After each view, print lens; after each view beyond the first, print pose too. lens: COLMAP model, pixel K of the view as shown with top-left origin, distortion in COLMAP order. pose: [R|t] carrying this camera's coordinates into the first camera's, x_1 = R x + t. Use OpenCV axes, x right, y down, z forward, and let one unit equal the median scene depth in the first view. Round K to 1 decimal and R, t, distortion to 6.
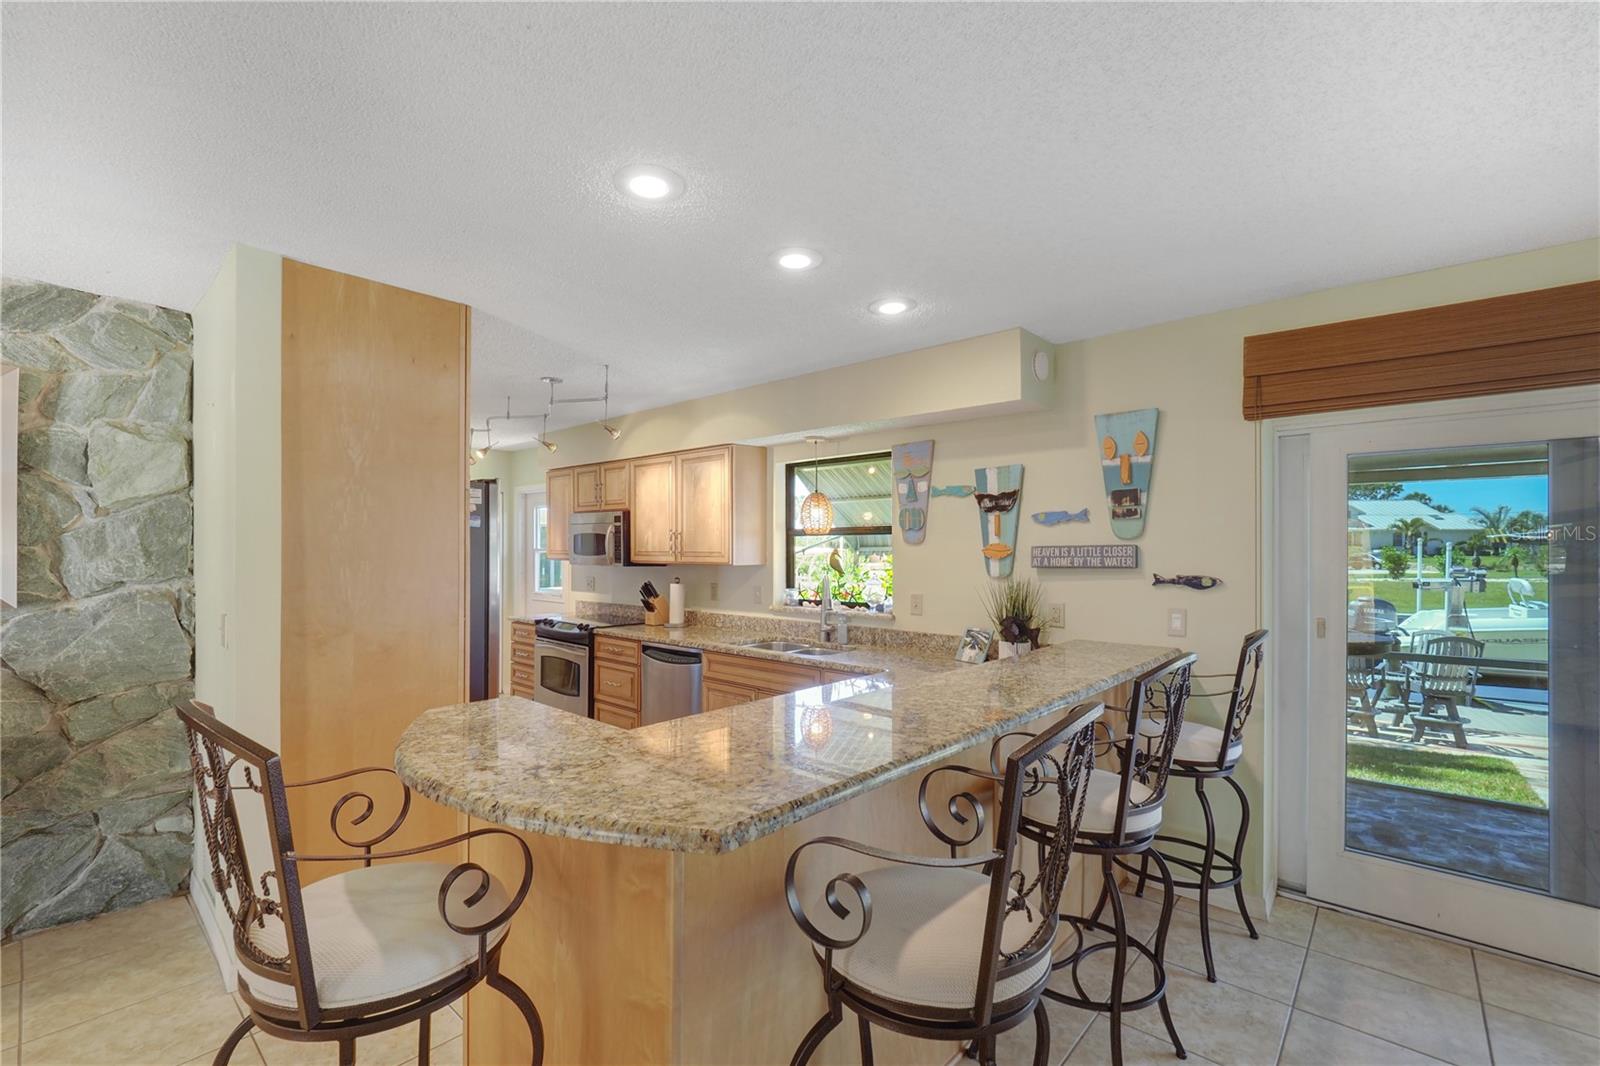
lens RADIAL K [[693.8, 0, 788.0], [0, 693.8, 554.5], [0, 0, 1]] dist [-0.001760, -0.000452]
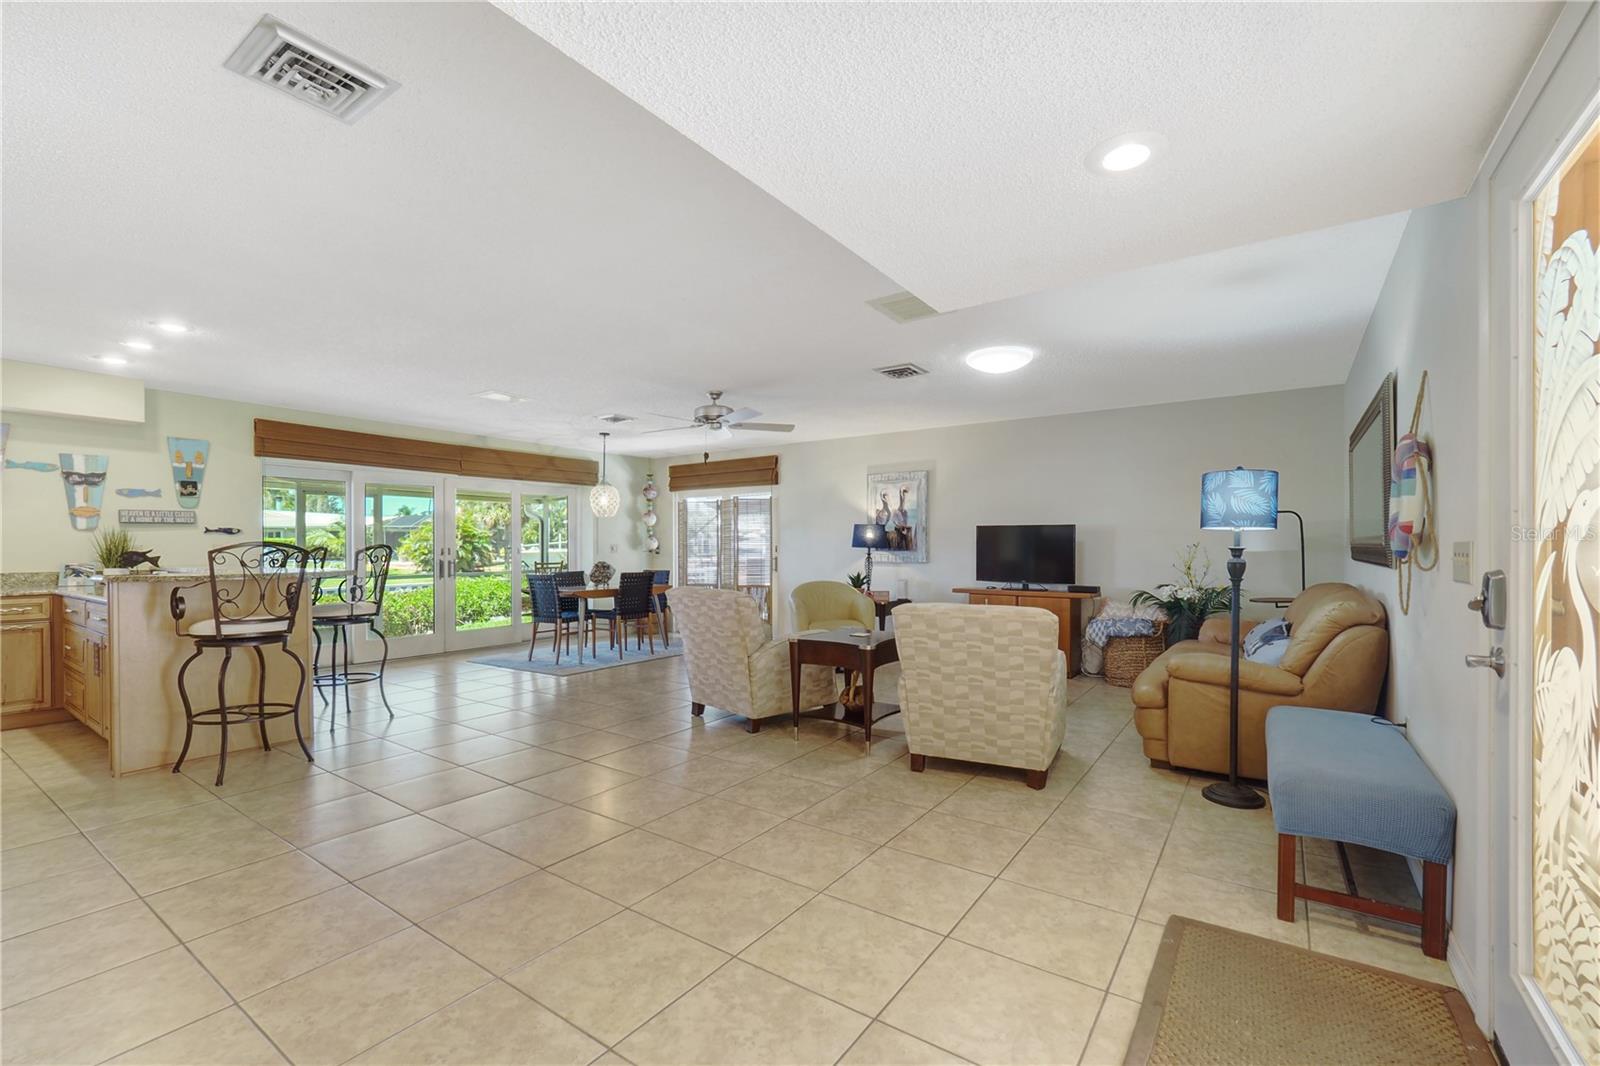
lens RADIAL K [[693.8, 0, 786.5], [0, 693.8, 538.9], [0, 0, 1]] dist [-0.001760, -0.000452]
pose [[-0.112782, 0.011410, 0.993554, -1.566752], [0.009286, 0.999902, -0.010429, 0.096614], [-0.993576, 0.008050, -0.112877, -0.374903]]
